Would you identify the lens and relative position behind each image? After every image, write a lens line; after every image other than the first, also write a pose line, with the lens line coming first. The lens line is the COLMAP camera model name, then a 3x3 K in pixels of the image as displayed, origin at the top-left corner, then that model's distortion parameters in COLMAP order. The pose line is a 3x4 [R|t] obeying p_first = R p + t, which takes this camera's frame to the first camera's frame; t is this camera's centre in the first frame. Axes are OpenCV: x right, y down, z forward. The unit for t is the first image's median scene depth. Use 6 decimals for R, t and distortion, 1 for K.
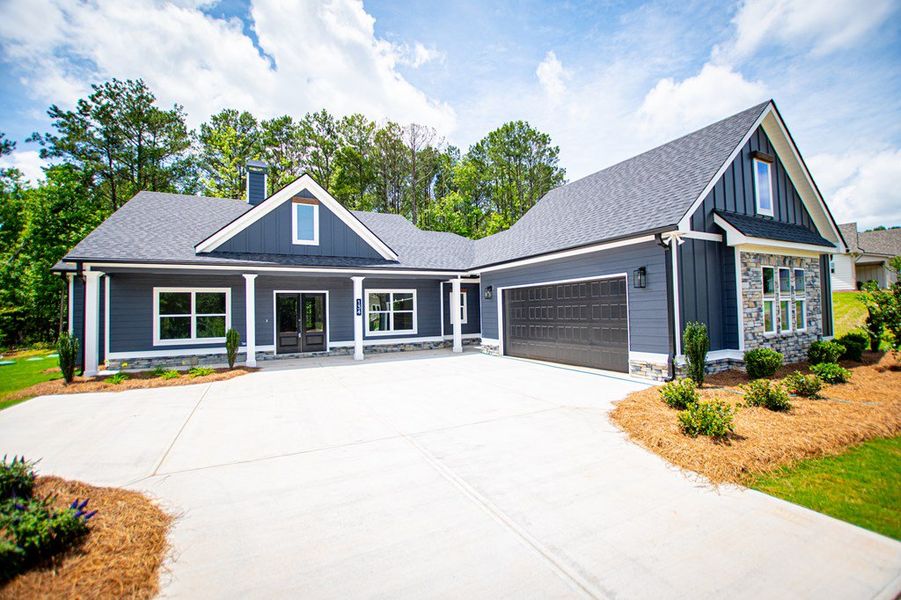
lens RADIAL K [[397.5, 0, 458.4], [0, 397.5, 300.2], [0, 0, 1]] dist [-0.038380, 0.009357]
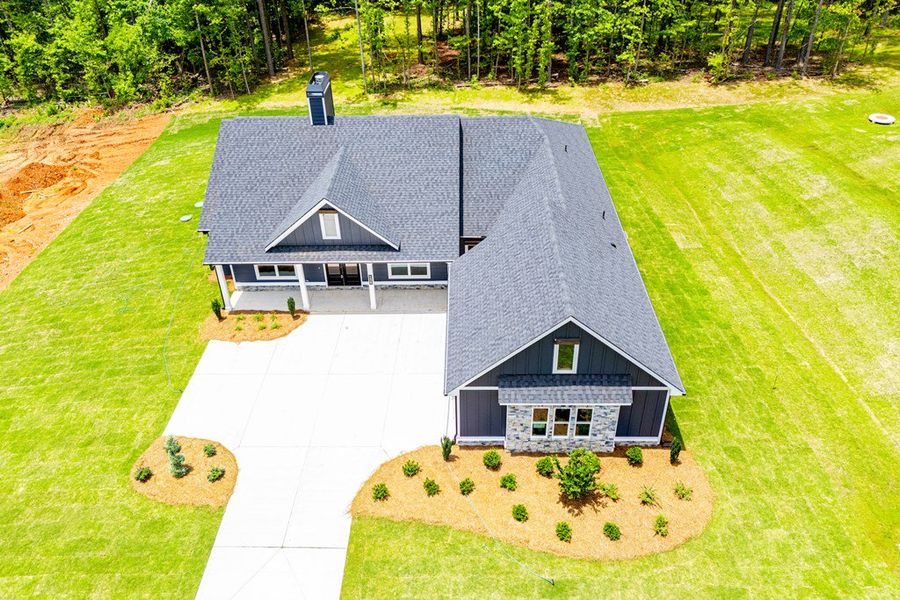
lens RADIAL K [[669.2, 0, 449.6], [0, 669.2, 264.0], [0, 0, 1]] dist [0.088407, 0.001570]
pose [[0.873793, 0.274531, -0.401396, 0.952570], [0.016656, 0.808032, 0.588904, -1.452541], [0.486013, -0.521265, 0.701480, -0.511727]]
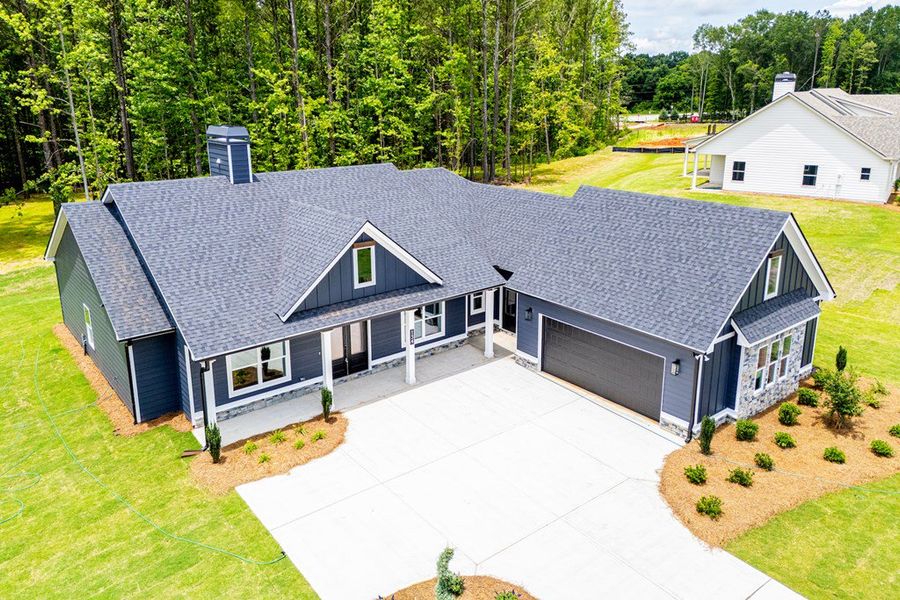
lens RADIAL K [[659.3, 0, 455.6], [0, 659.3, 261.3], [0, 0, 1]] dist [0.063612, -0.035756]
pose [[0.980708, -0.023997, 0.194002, -0.481047], [-0.030948, 0.960861, 0.275298, -0.670629], [-0.193016, -0.275991, 0.941581, -0.616429]]
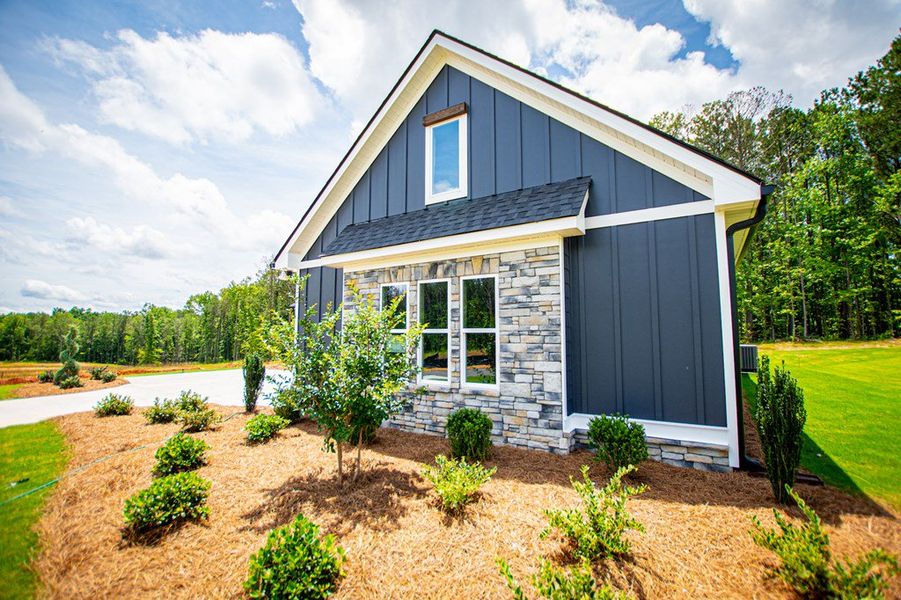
lens RADIAL K [[400.3, 0, 455.9], [0, 400.3, 299.3], [0, 0, 1]] dist [-0.024400, 0.001412]
pose [[0.498852, -0.052975, -0.865067, 1.009064], [0.015135, 0.998511, -0.052419, -0.013124], [0.866555, 0.013056, 0.498911, 0.503875]]
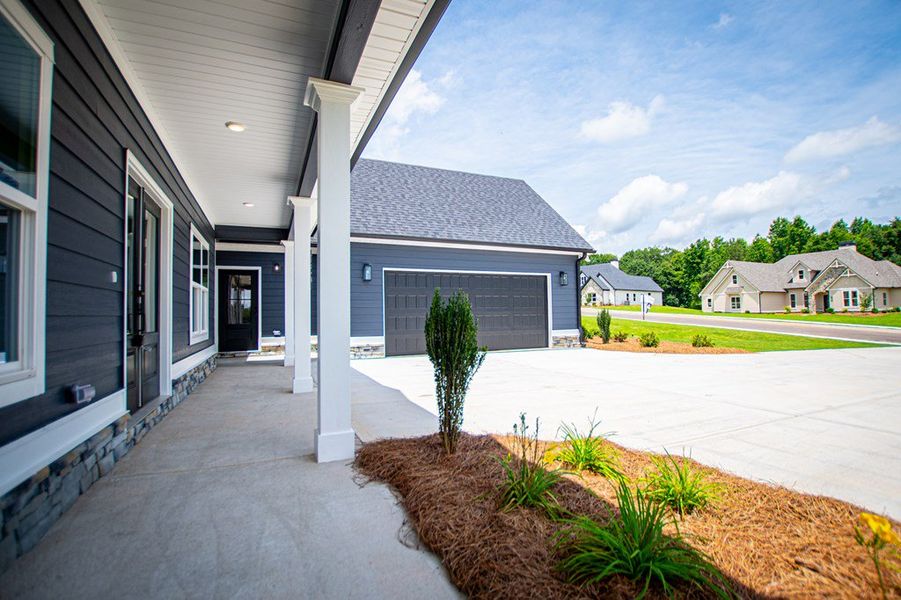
lens RADIAL K [[429.3, 0, 472.1], [0, 429.3, 300.1], [0, 0, 1]] dist [-0.026403, 0.000884]
pose [[0.041527, 0.057798, 0.997464, -0.728322], [-0.017185, 0.998219, -0.057127, 0.076385], [-0.998990, -0.014769, 0.042446, 0.817888]]
